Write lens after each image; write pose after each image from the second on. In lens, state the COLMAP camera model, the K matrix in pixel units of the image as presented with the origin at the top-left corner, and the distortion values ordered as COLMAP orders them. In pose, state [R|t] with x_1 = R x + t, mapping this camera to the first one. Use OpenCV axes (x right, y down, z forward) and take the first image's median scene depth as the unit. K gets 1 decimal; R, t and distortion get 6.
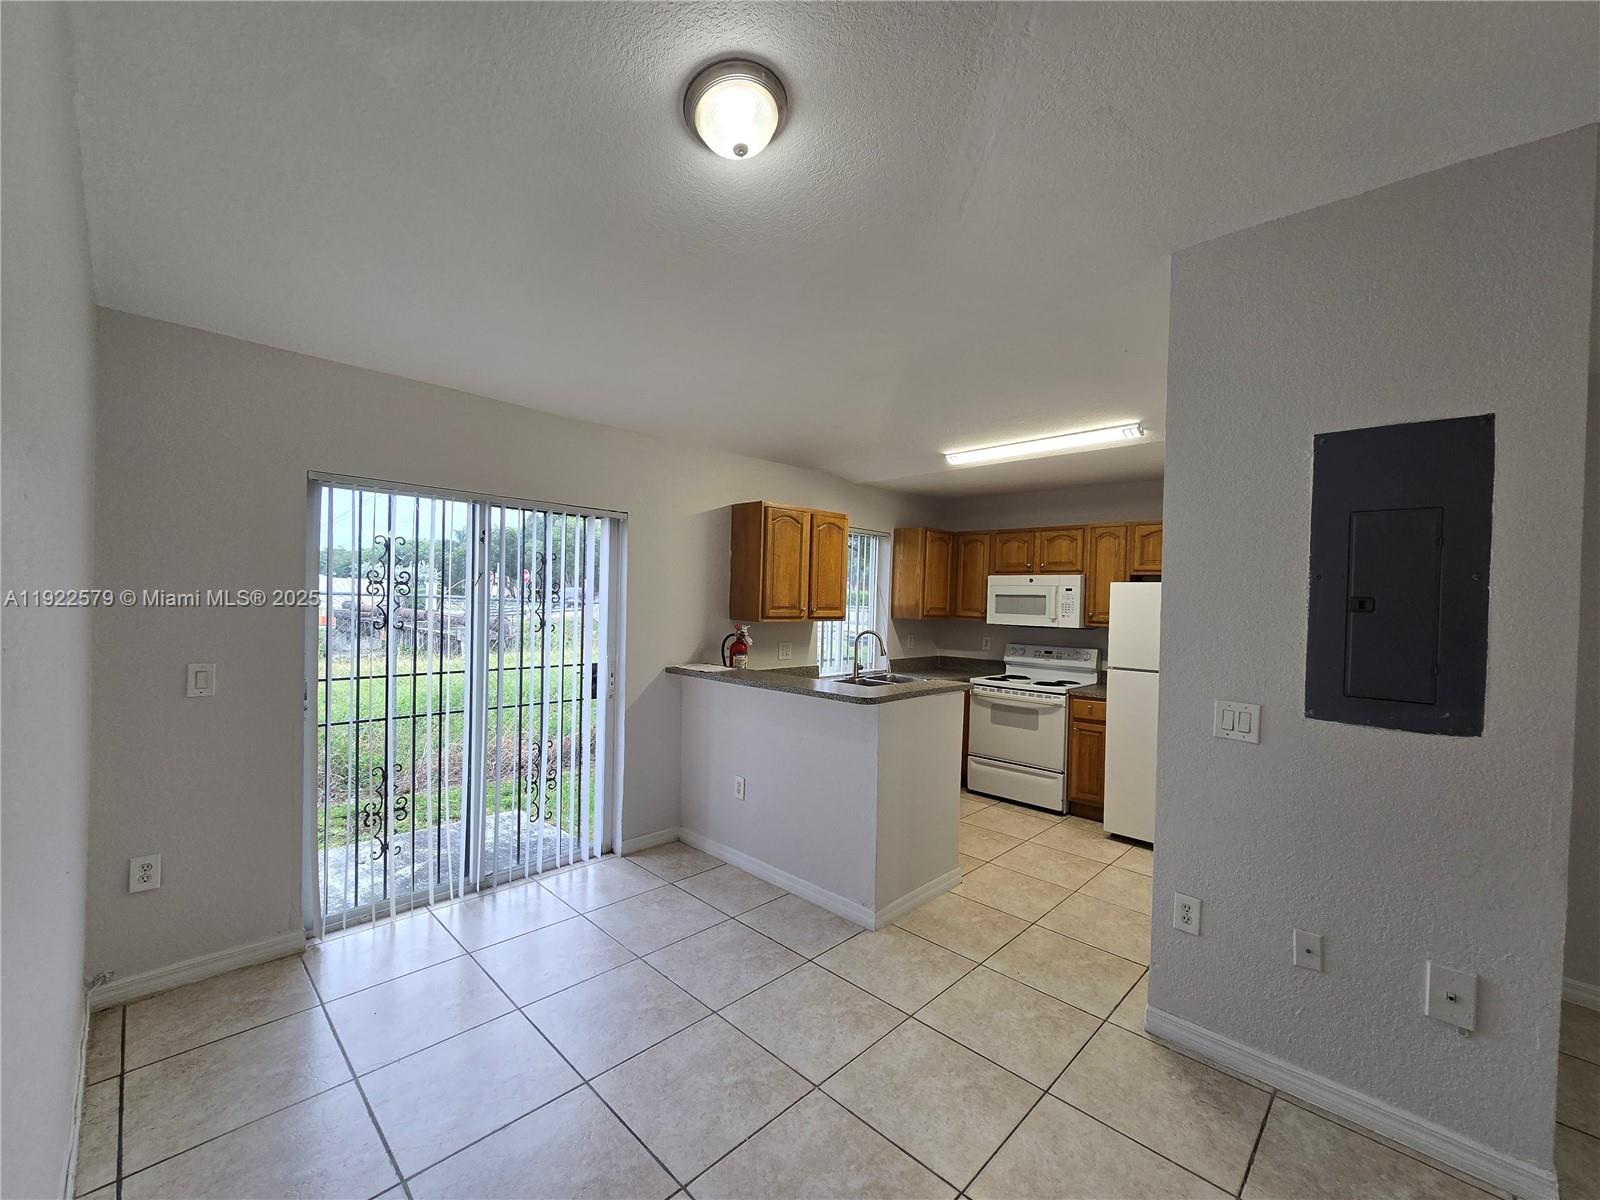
lens RADIAL K [[657.3, 0, 800.1], [0, 657.3, 607.9], [0, 0, 1]] dist [0.000726, 0.001859]
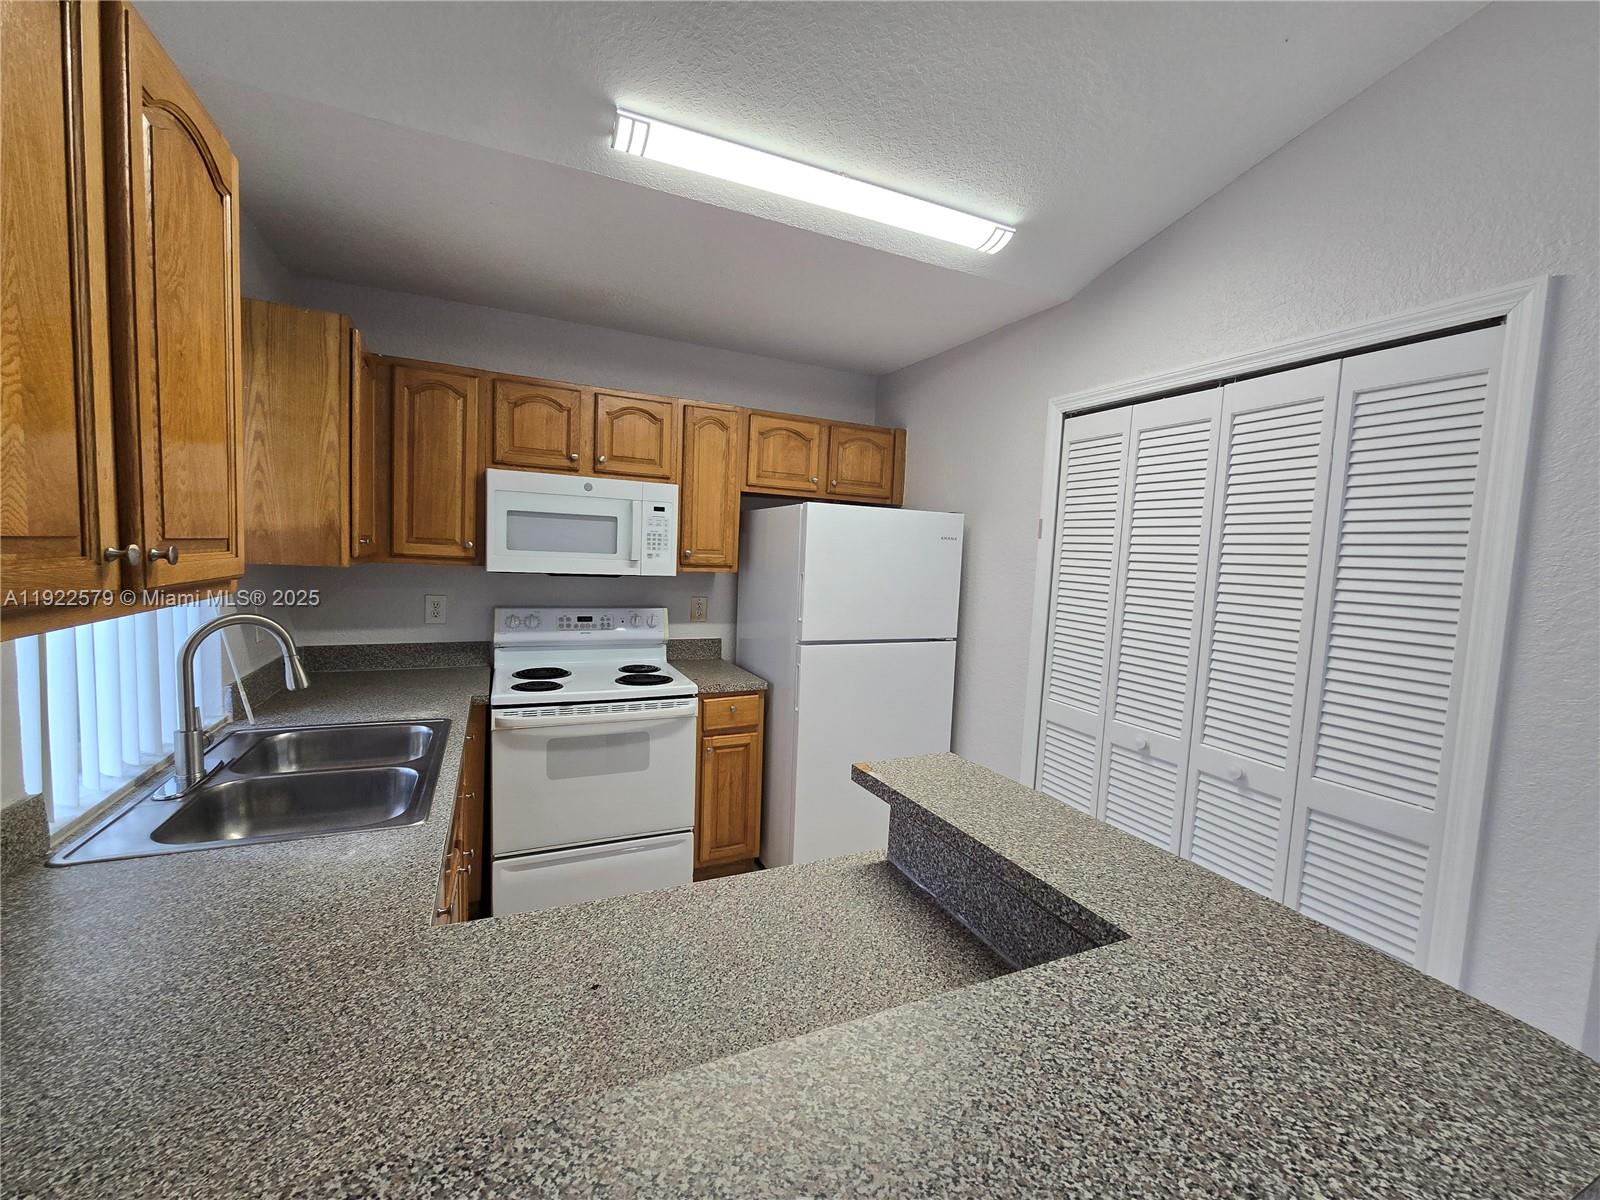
lens RADIAL K [[657.3, 0, 796.7], [0, 657.3, 604.8], [0, 0, 1]] dist [0.000726, 0.001859]
pose [[0.368072, -0.085691, 0.925840, -0.075260], [-0.024930, 0.994477, 0.101955, -0.005860], [-0.929463, -0.060608, 0.363902, 0.633033]]
